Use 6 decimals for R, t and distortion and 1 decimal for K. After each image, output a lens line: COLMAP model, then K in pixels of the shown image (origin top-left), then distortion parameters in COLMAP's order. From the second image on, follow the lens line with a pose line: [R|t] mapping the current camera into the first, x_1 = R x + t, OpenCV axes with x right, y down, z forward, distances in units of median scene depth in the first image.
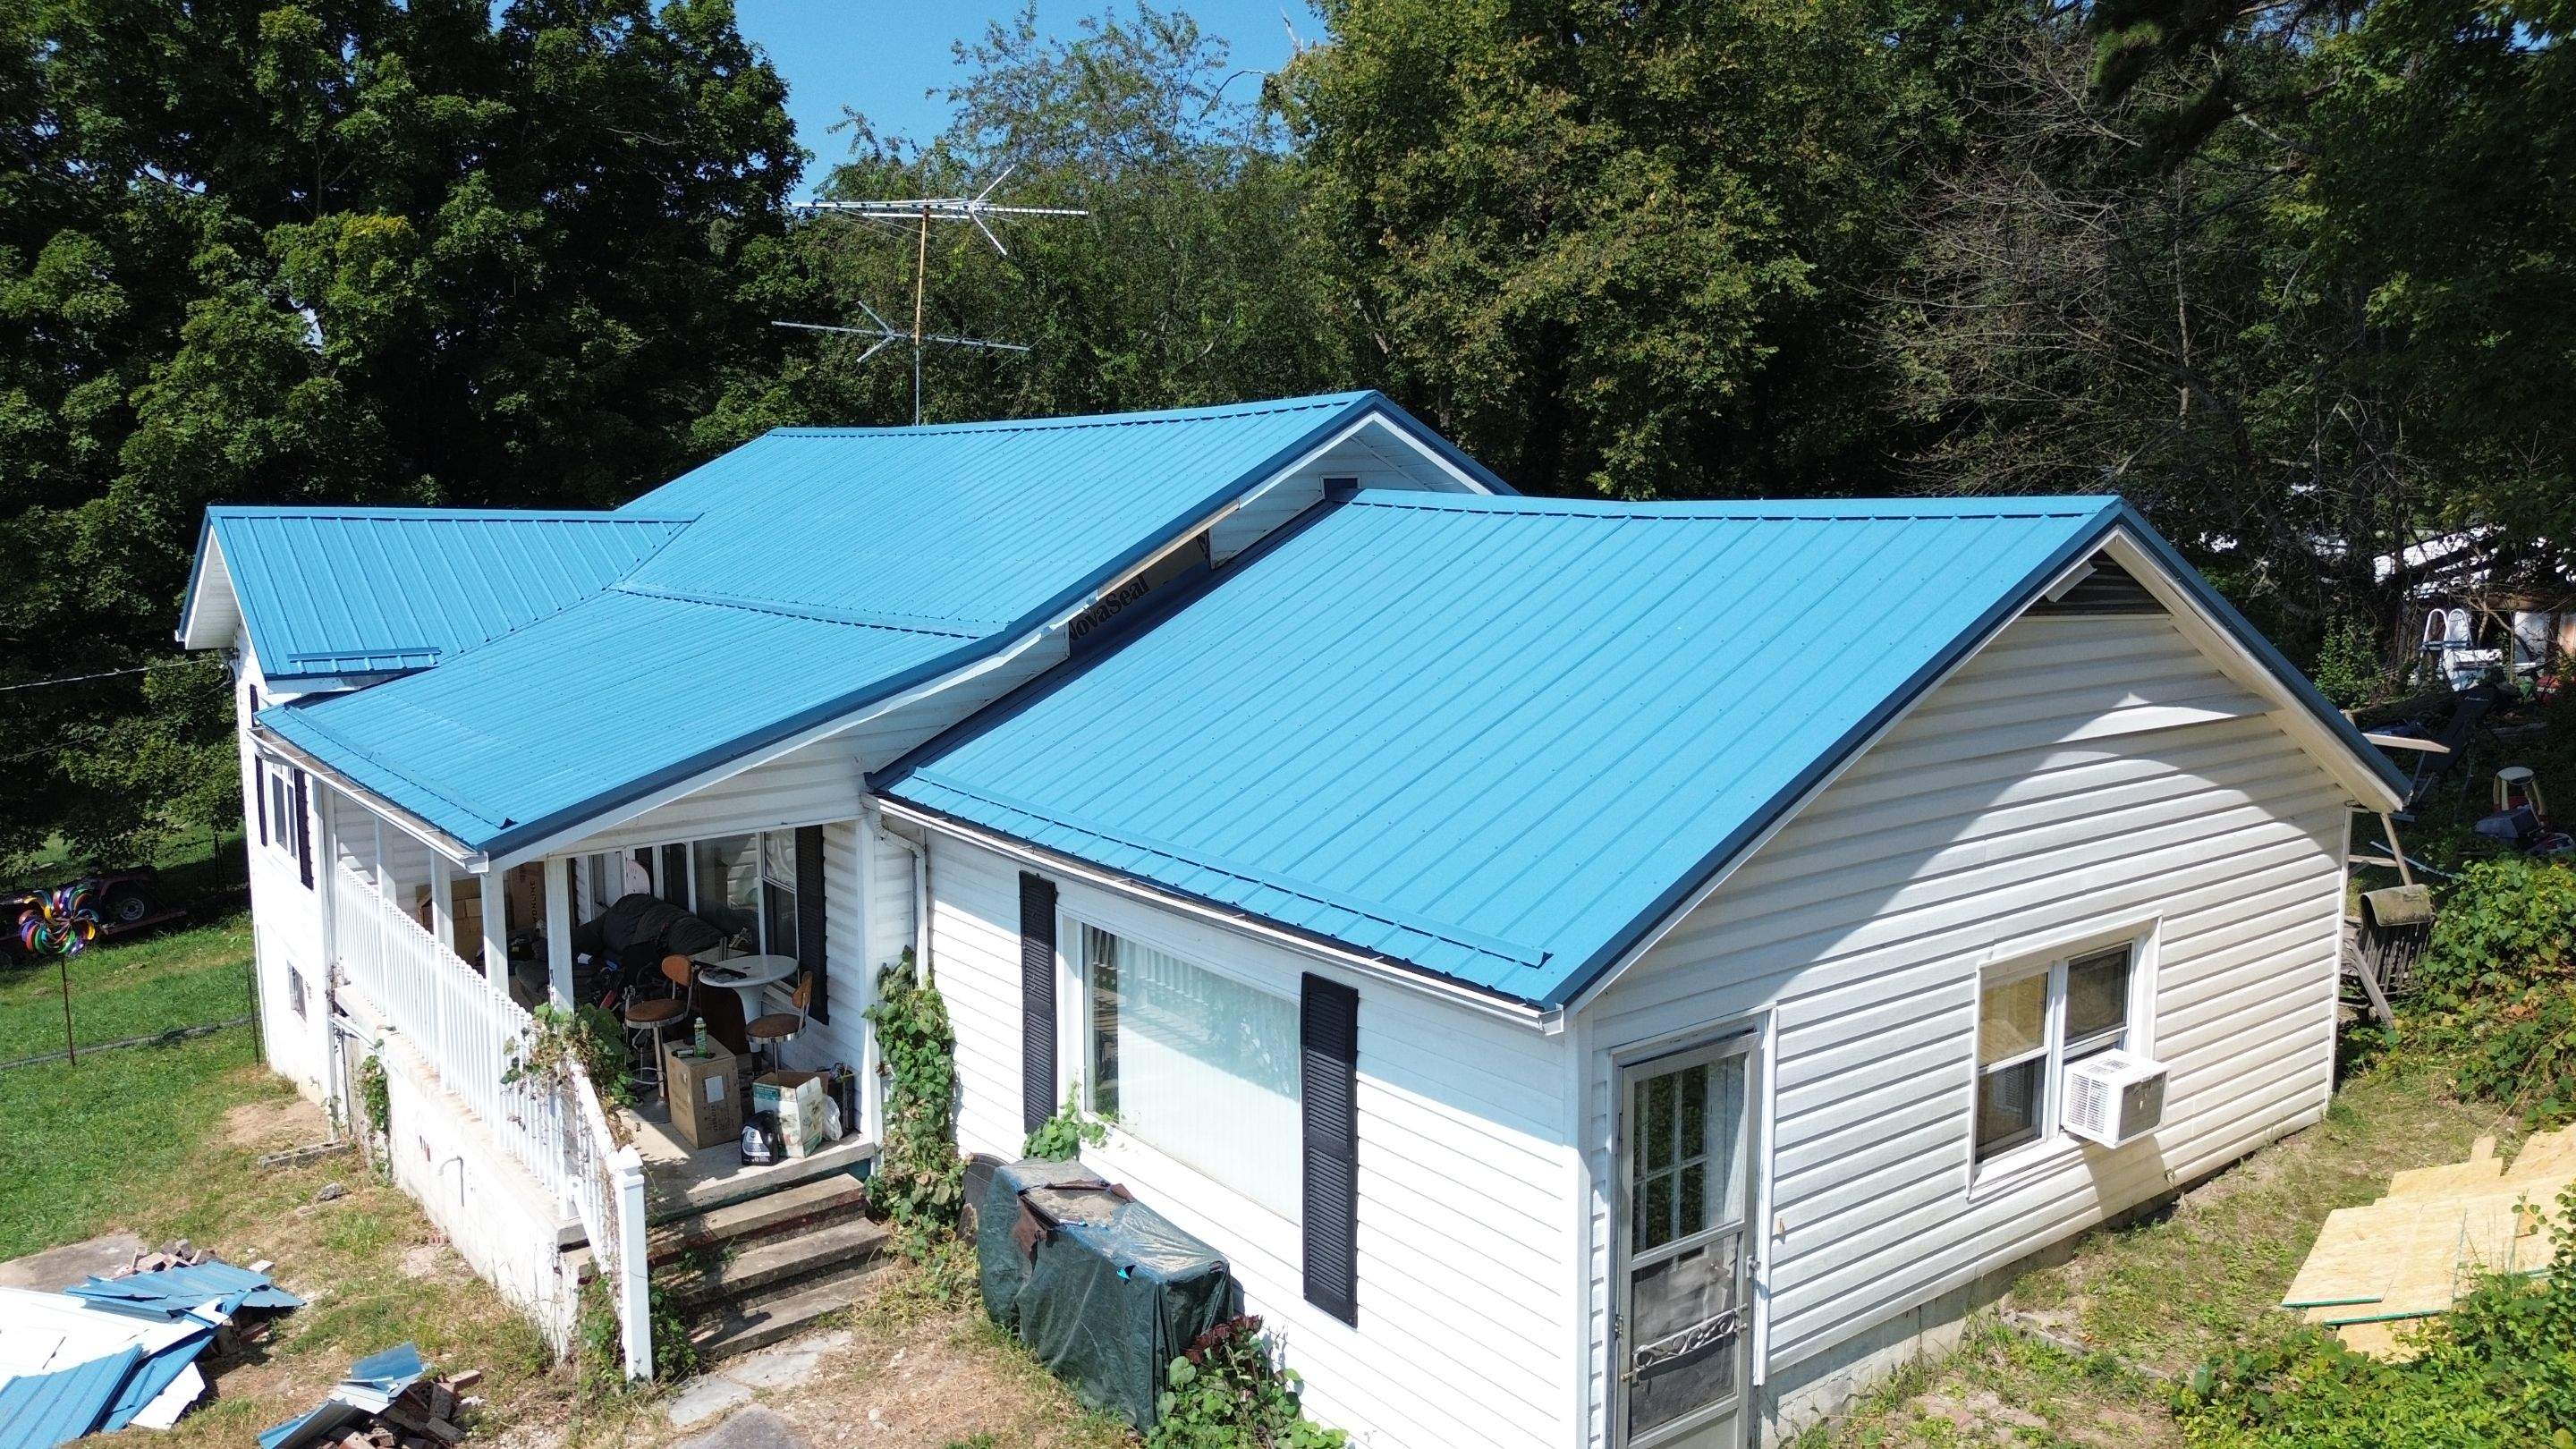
lens RADIAL K [[1812.2, 0, 1288.0], [0, 1812.2, 724.5], [0, 0, 1]] dist [0.061714, -0.073376]
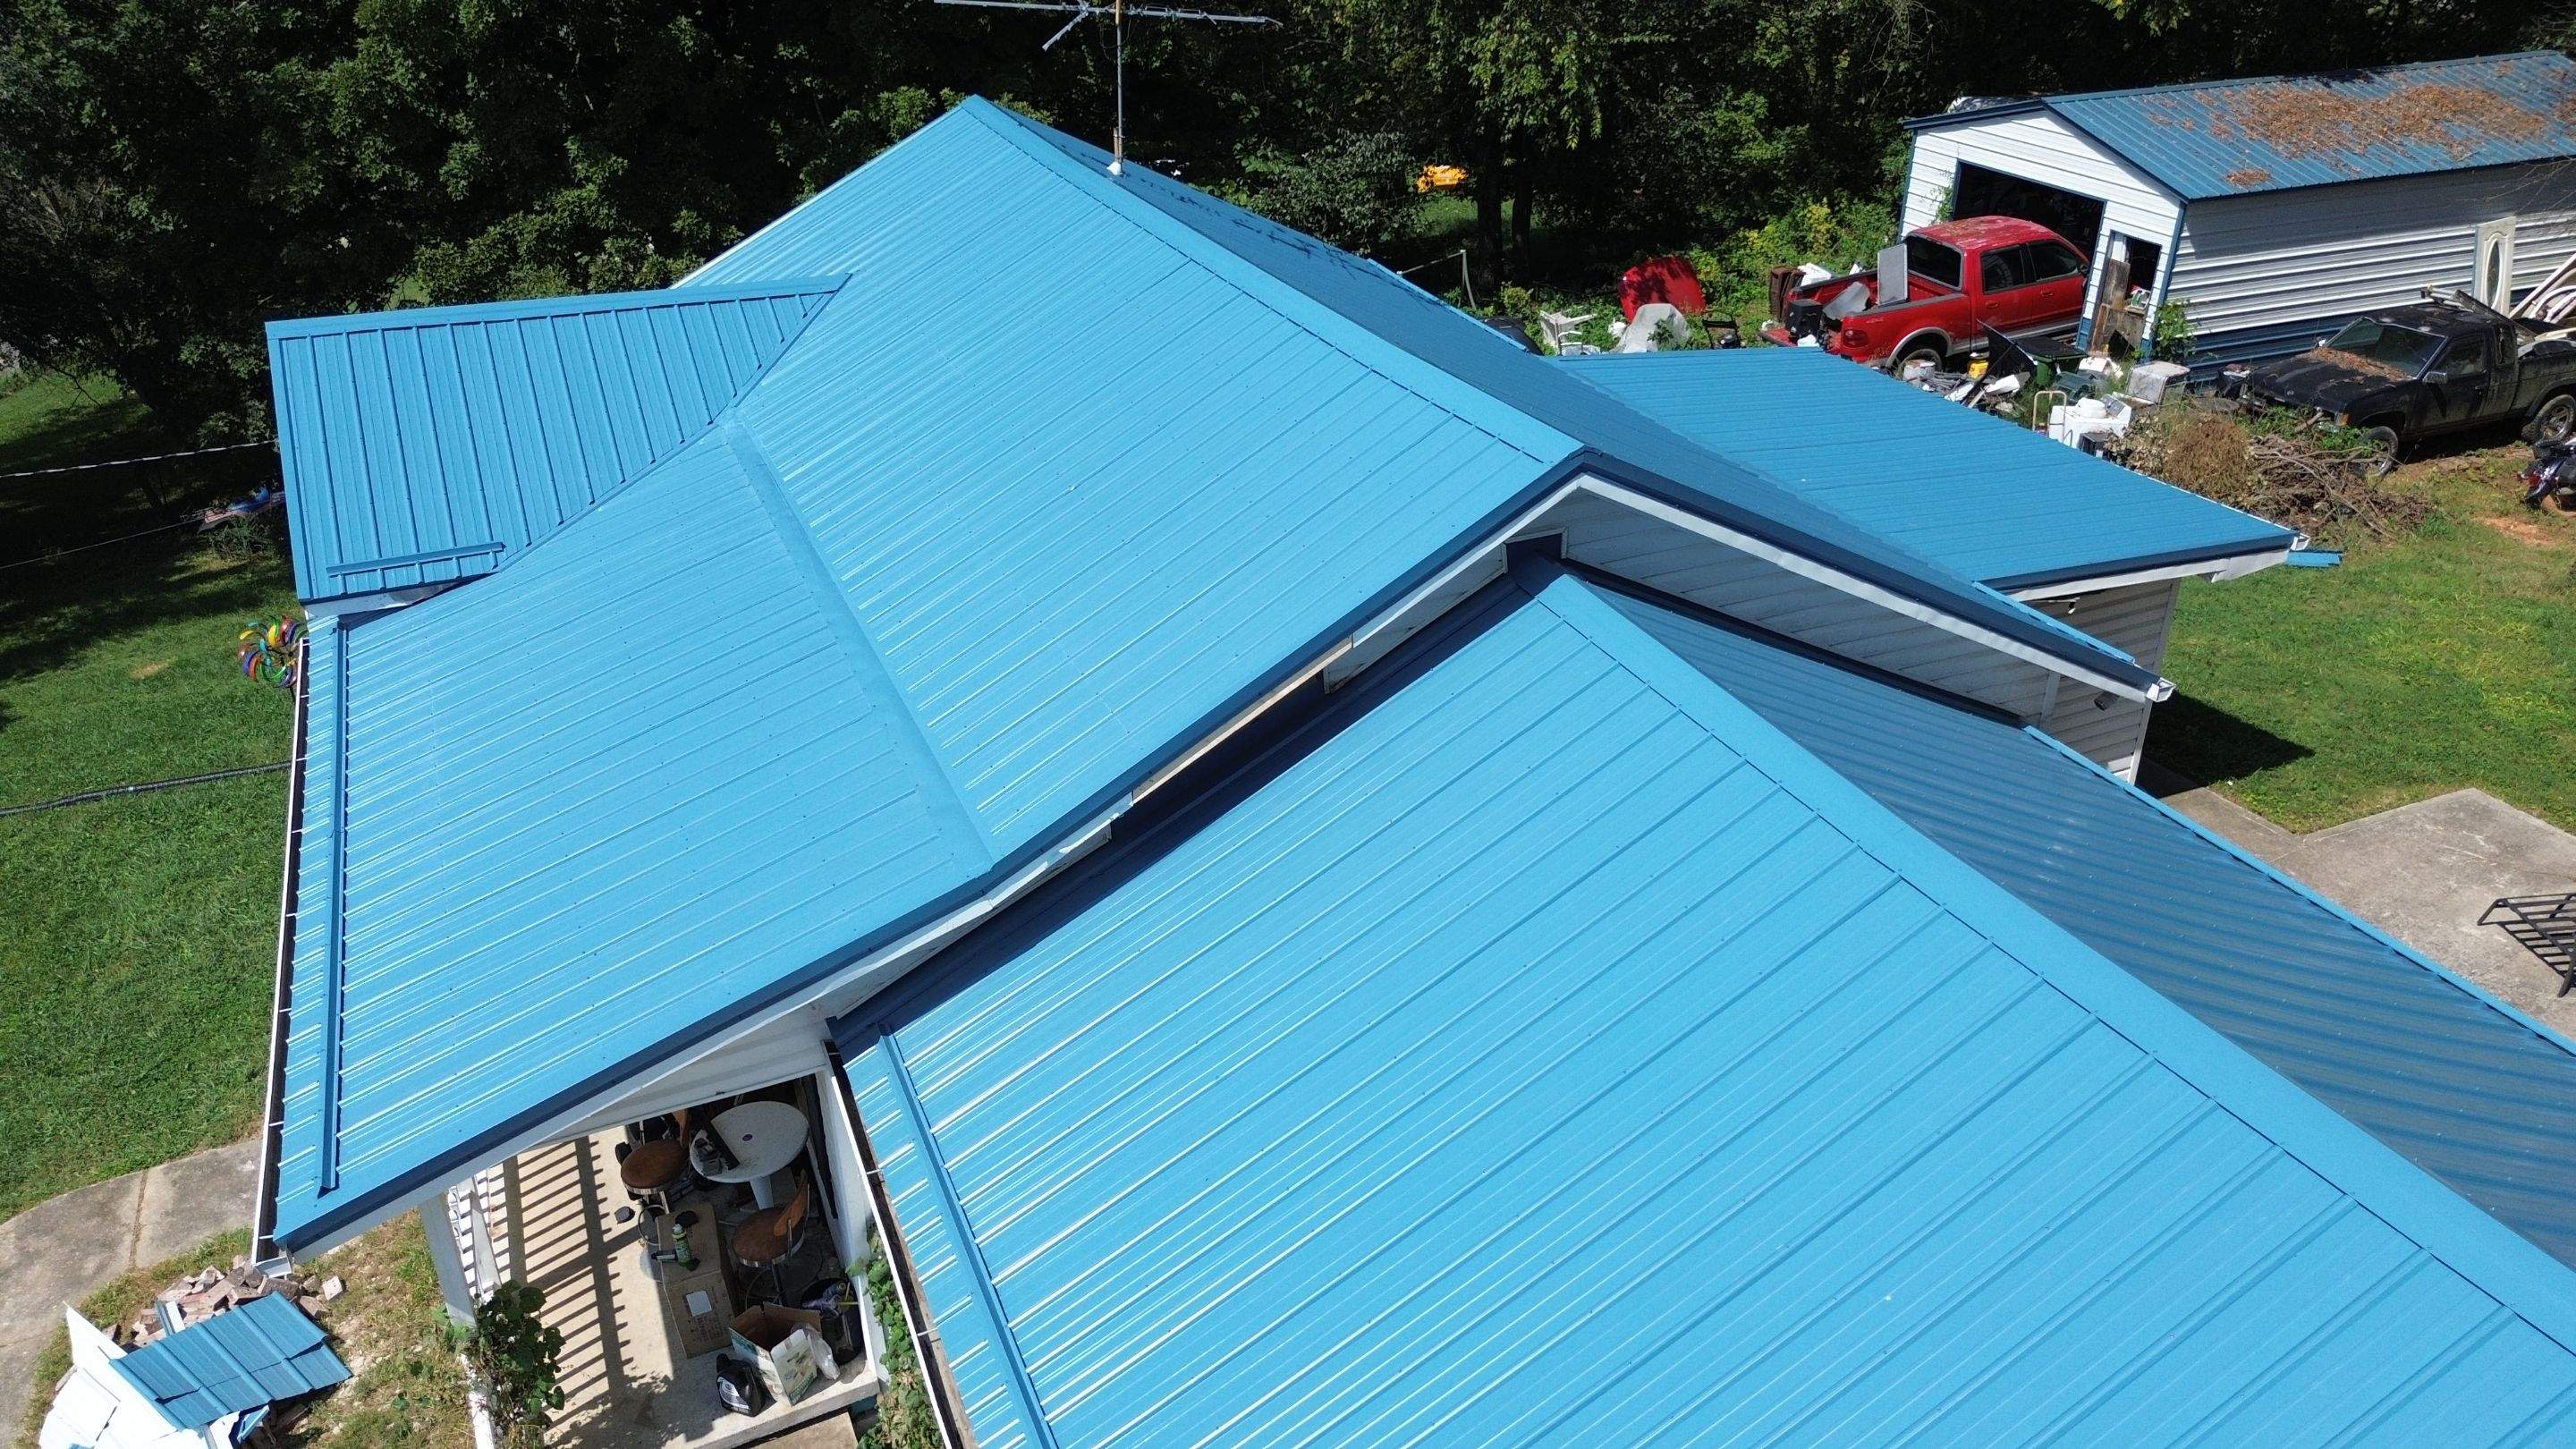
lens RADIAL K [[1848.6, 0, 1280.1], [0, 1848.6, 719.4], [0, 0, 1]] dist [0.040218, -0.040710]
pose [[0.970932, 0.102000, -0.216534, 0.044277], [-0.022077, 0.938961, 0.343313, -0.146357], [0.238335, -0.328553, 0.913920, 0.147482]]
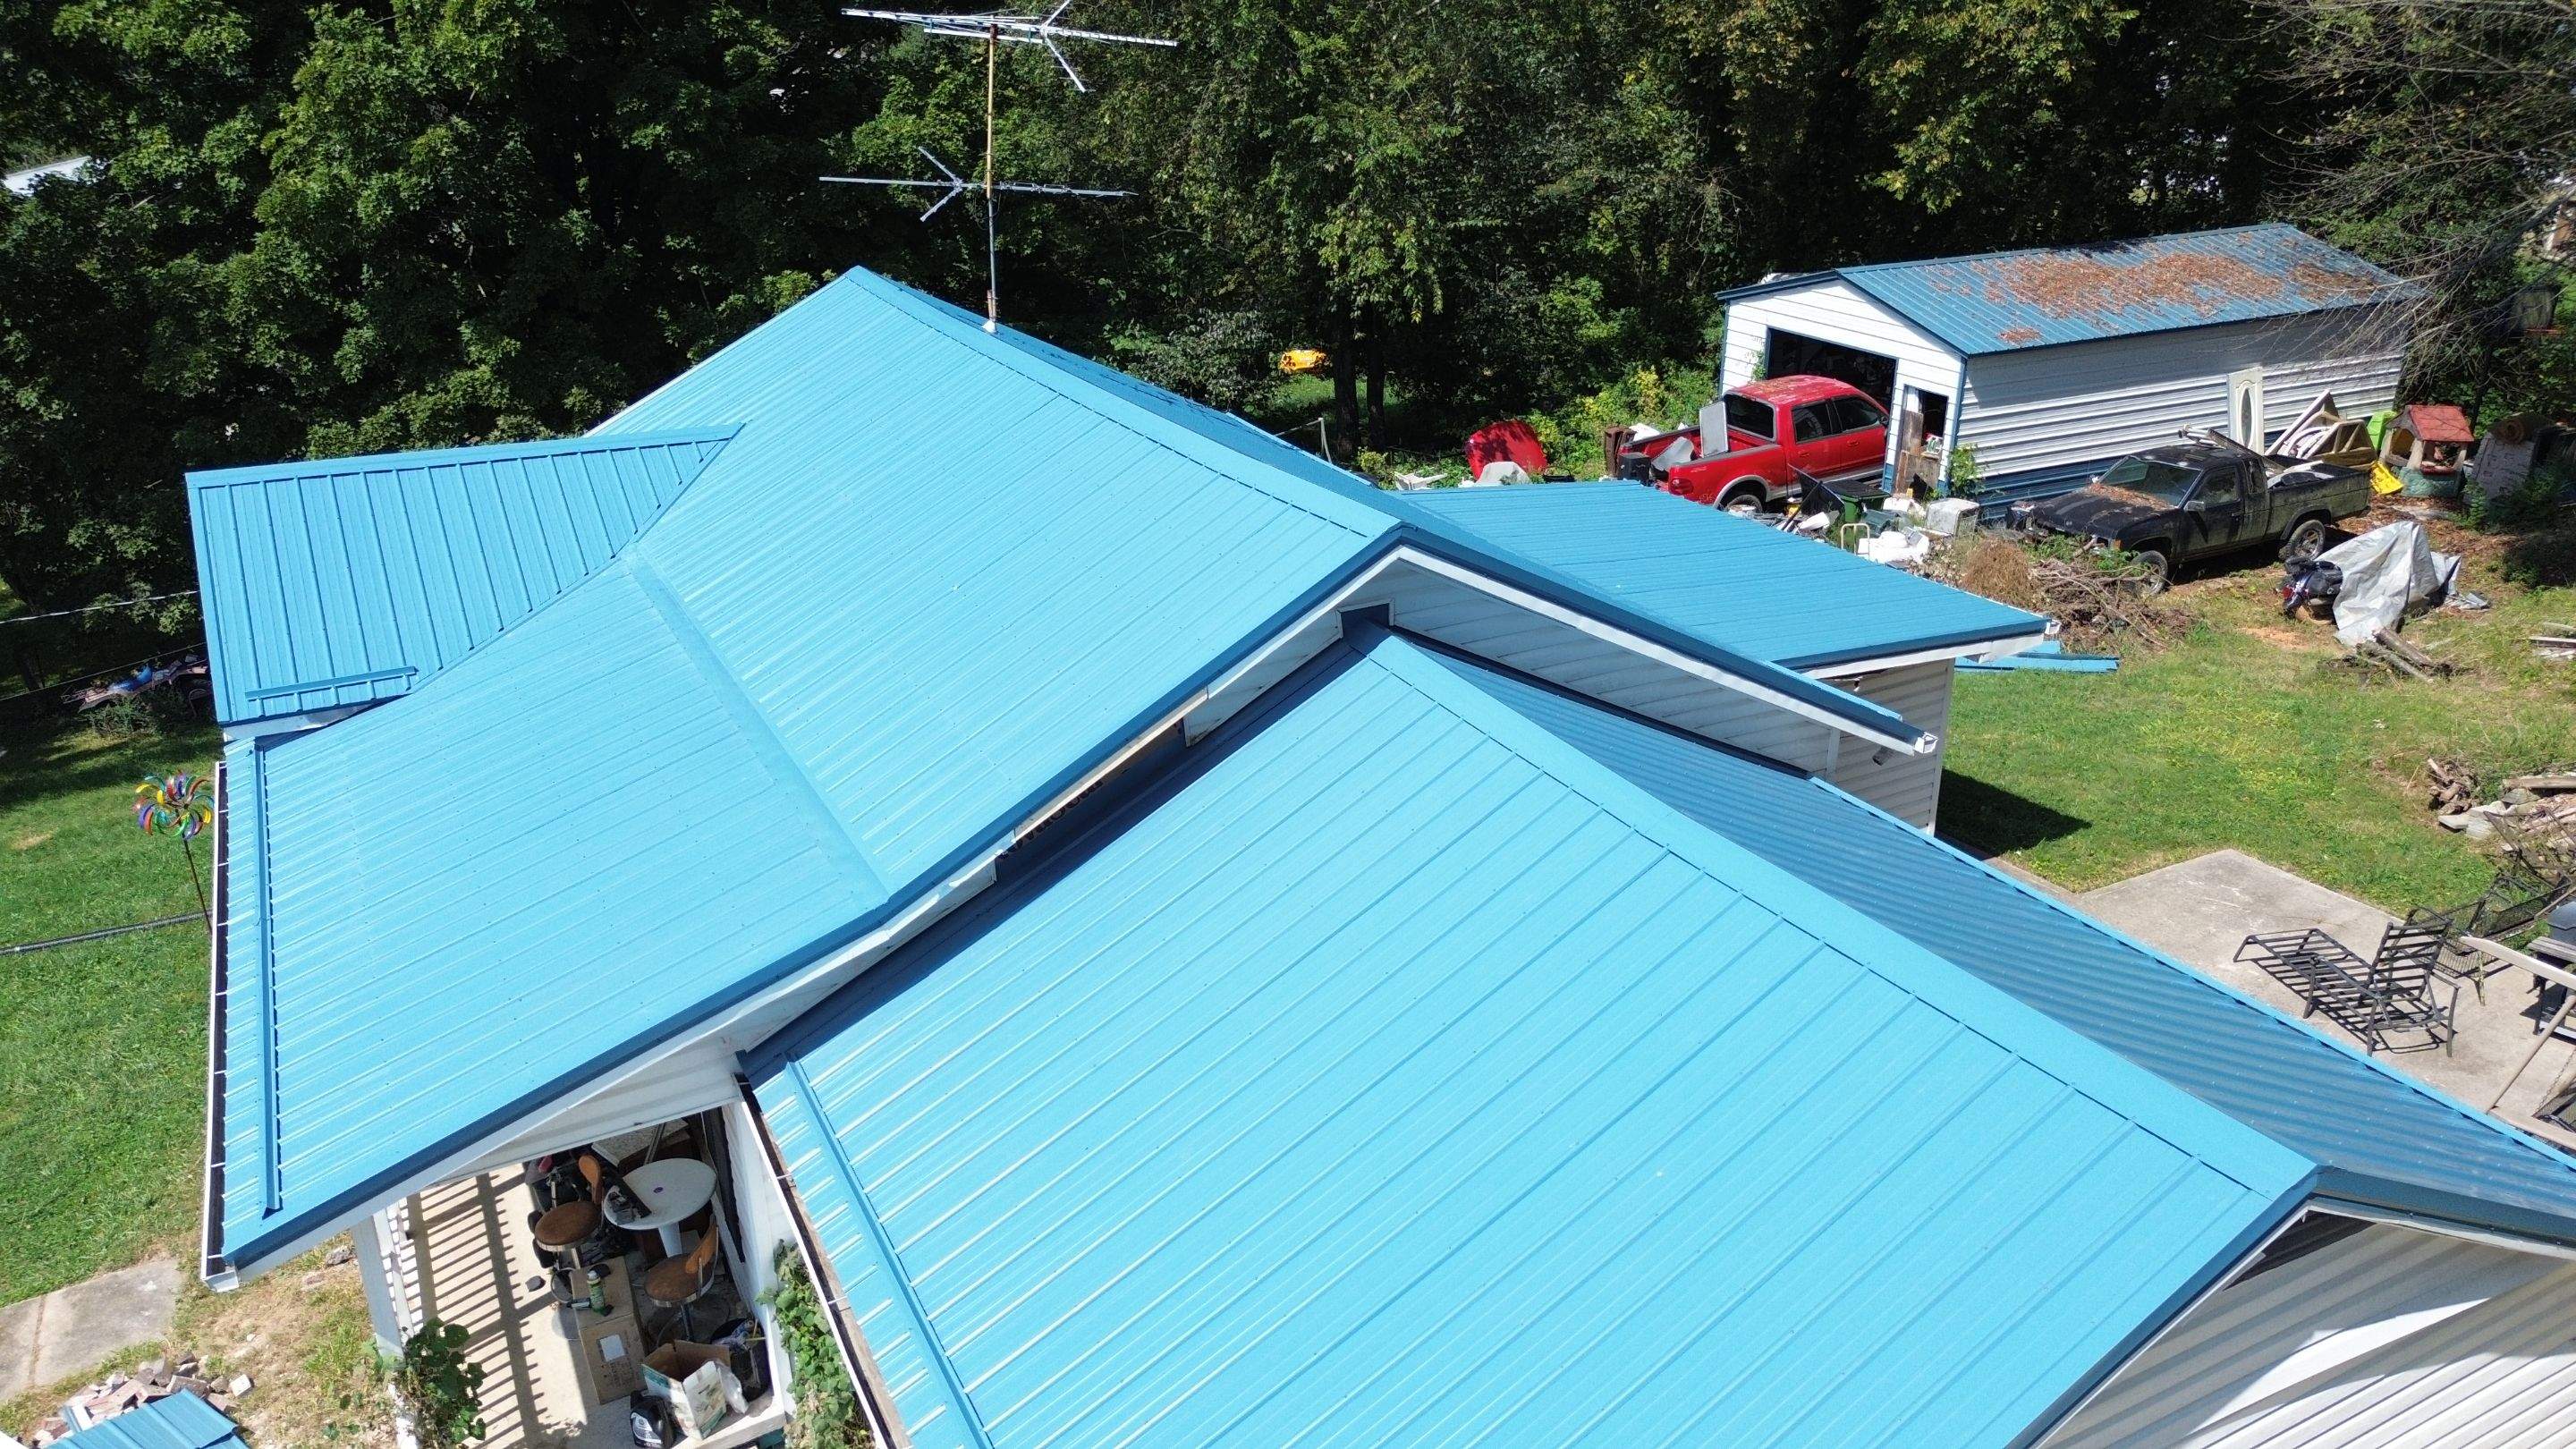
lens RADIAL K [[1834.7, 0, 1285.0], [0, 1834.7, 714.9], [0, 0, 1]] dist [0.048120, -0.050644]
pose [[0.985656, 0.050792, -0.160941, 0.058938], [-0.009755, 0.969188, 0.246129, -0.135023], [0.168483, -0.241028, 0.955782, 0.104992]]
